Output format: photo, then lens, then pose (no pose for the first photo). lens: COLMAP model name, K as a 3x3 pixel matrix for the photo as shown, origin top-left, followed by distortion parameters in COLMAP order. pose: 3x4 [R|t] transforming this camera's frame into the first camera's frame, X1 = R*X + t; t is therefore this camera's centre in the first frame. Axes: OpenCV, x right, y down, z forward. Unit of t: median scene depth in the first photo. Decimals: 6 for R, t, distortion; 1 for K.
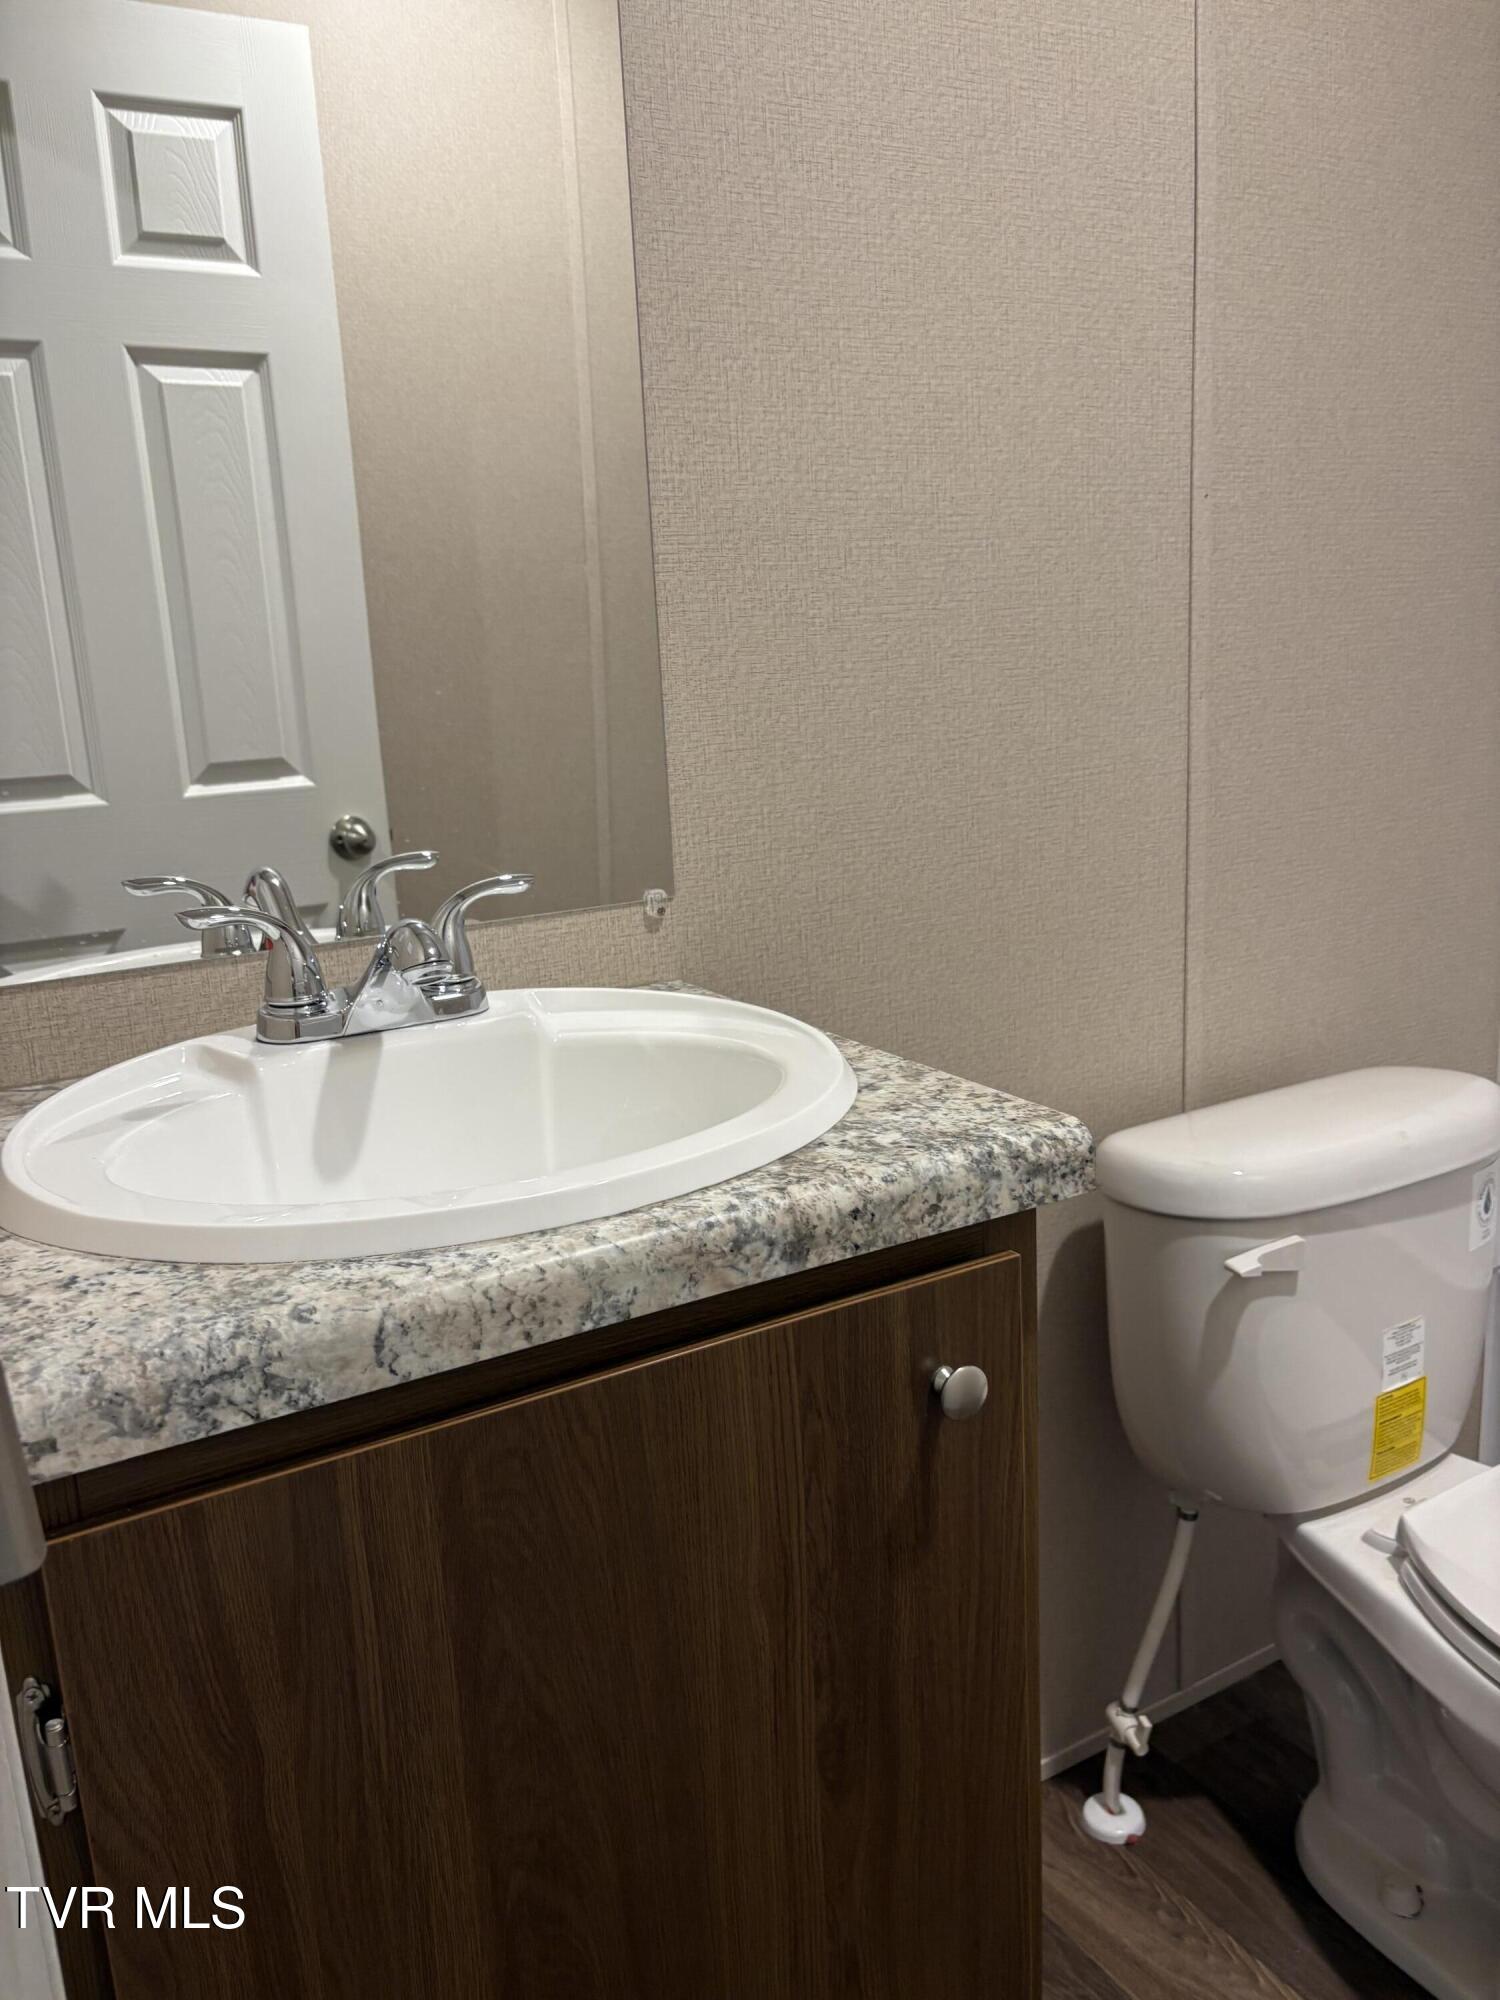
lens RADIAL K [[1509.7, 0, 738.3], [0, 1509.7, 1010.5], [0, 0, 1]] dist [0.040026, -0.039787]
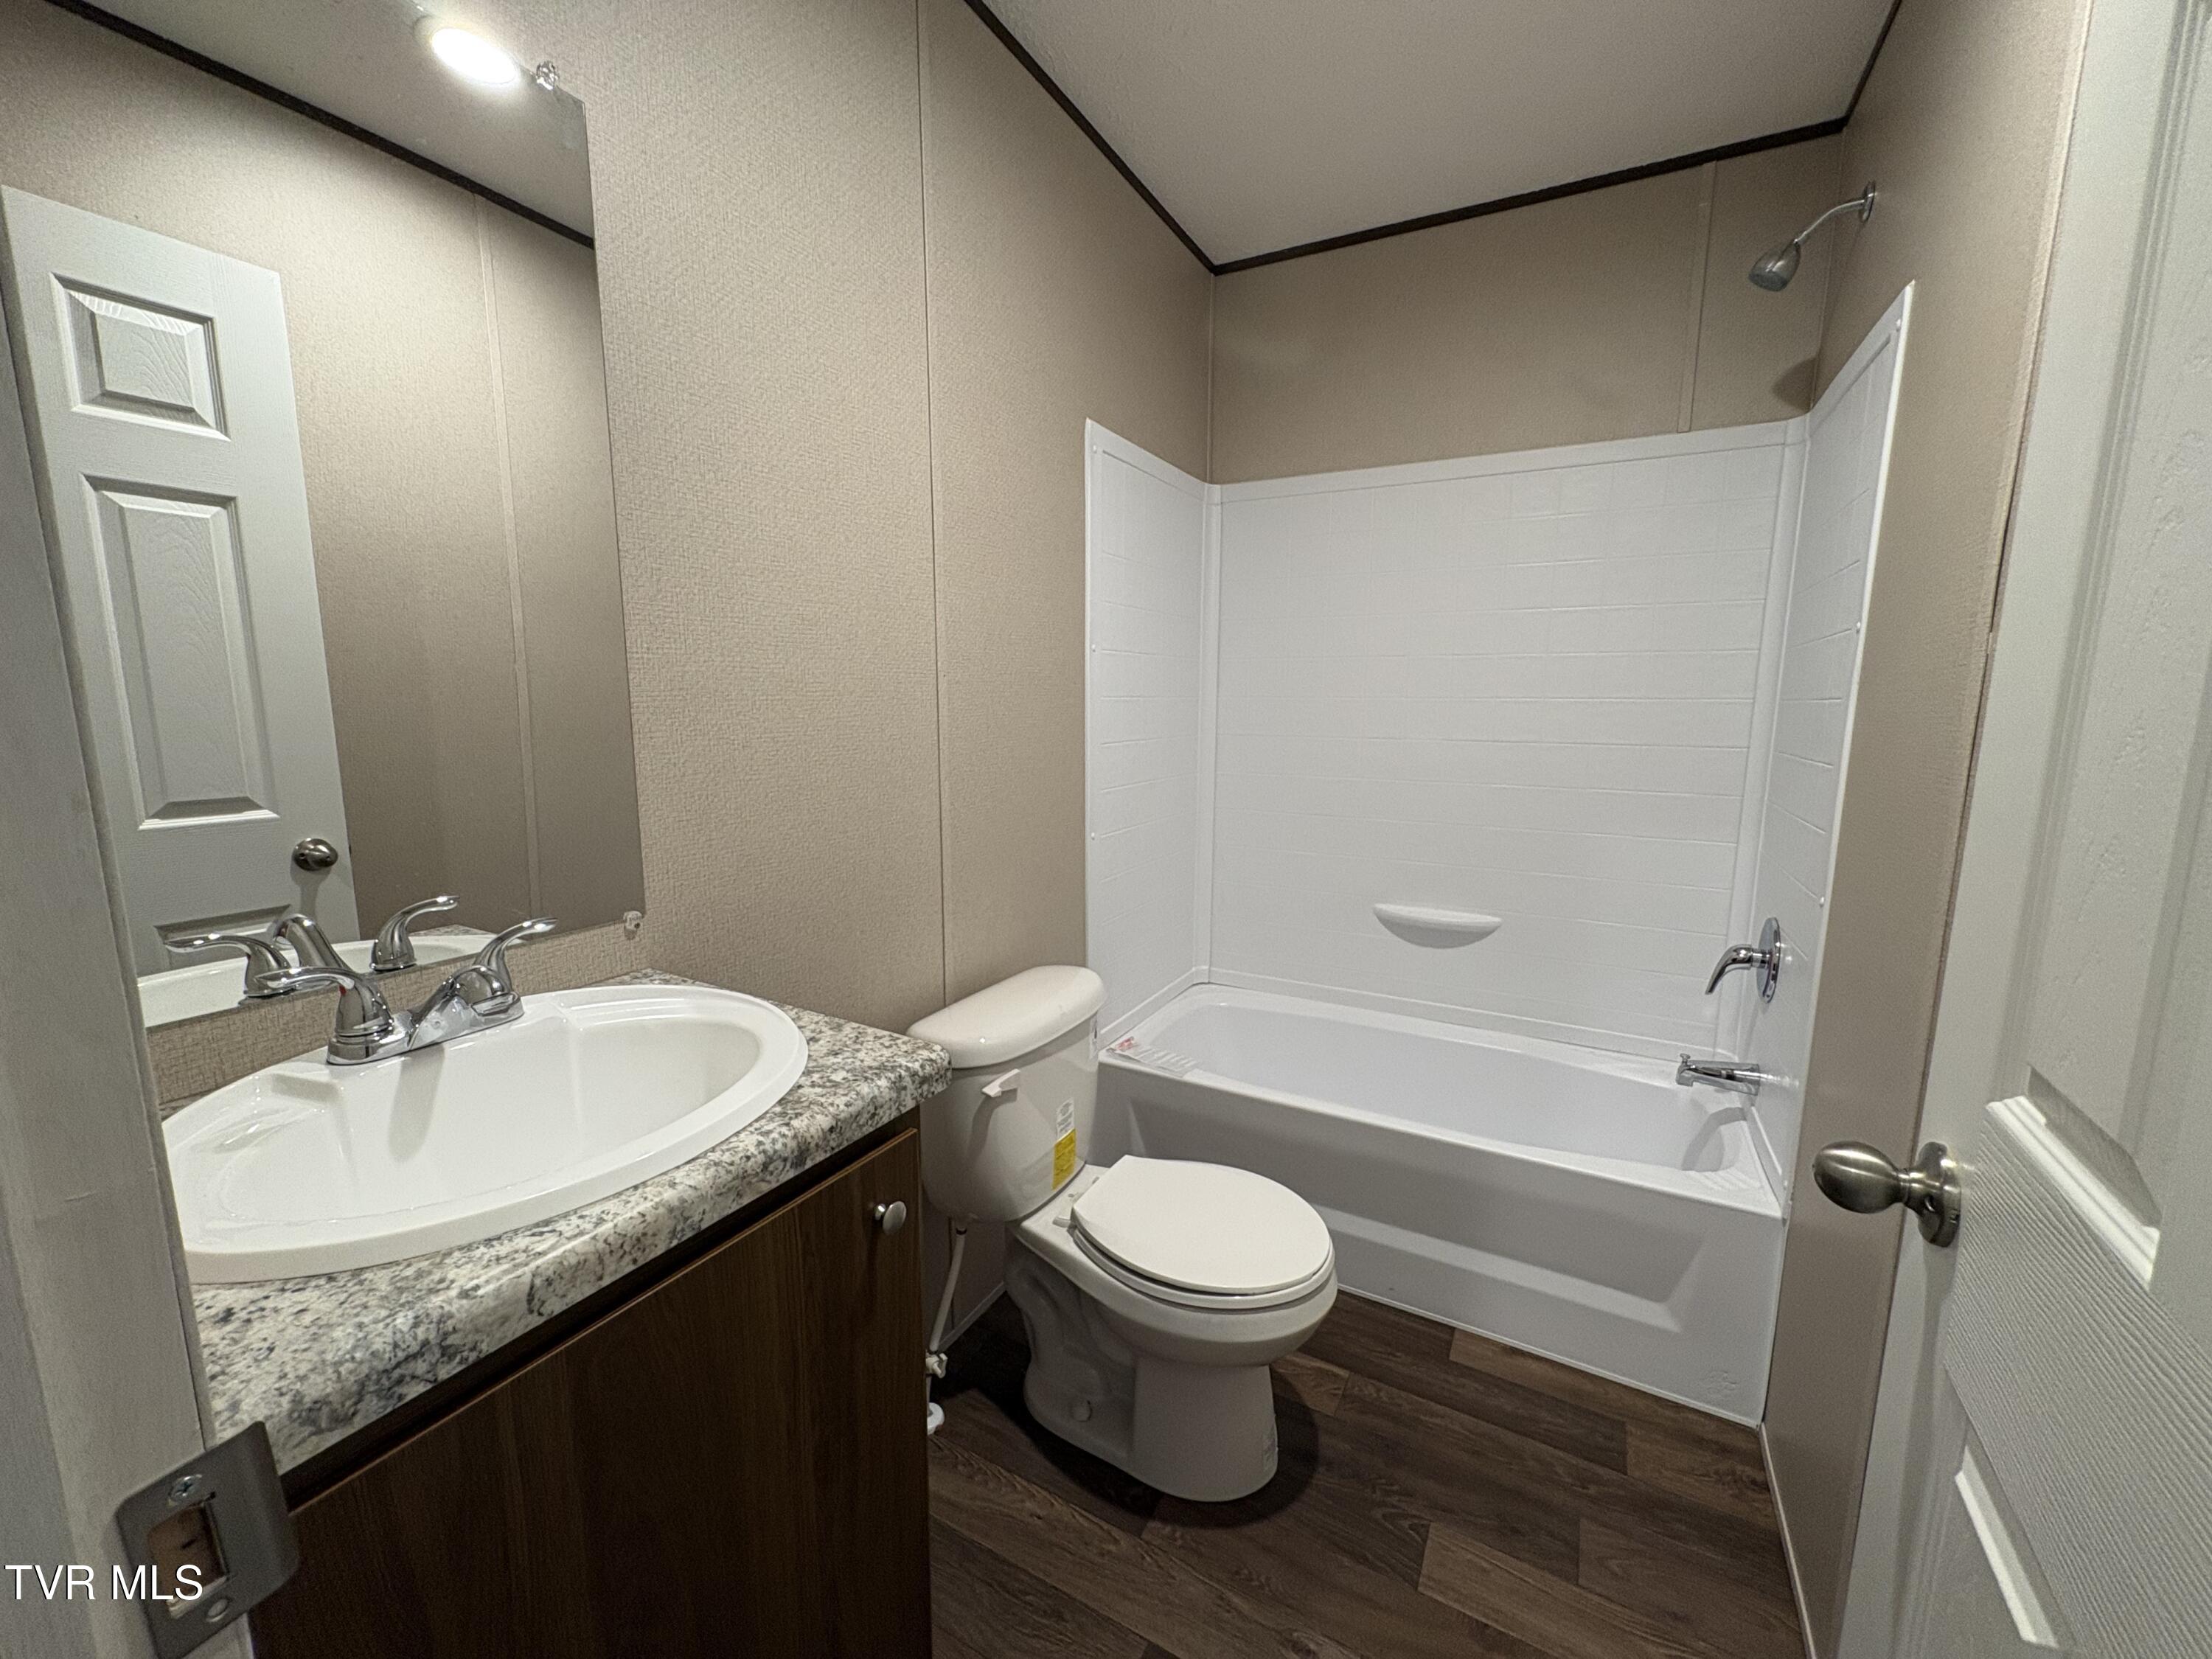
lens RADIAL K [[880.7, 0, 1093.7], [0, 880.7, 833.3], [0, 0, 1]] dist [0.000963, 0.000762]
pose [[0.862307, -0.023817, 0.505825, -0.108248], [0.064399, 0.995941, -0.062890, -0.077569], [-0.502274, 0.086805, 0.860341, -0.019100]]
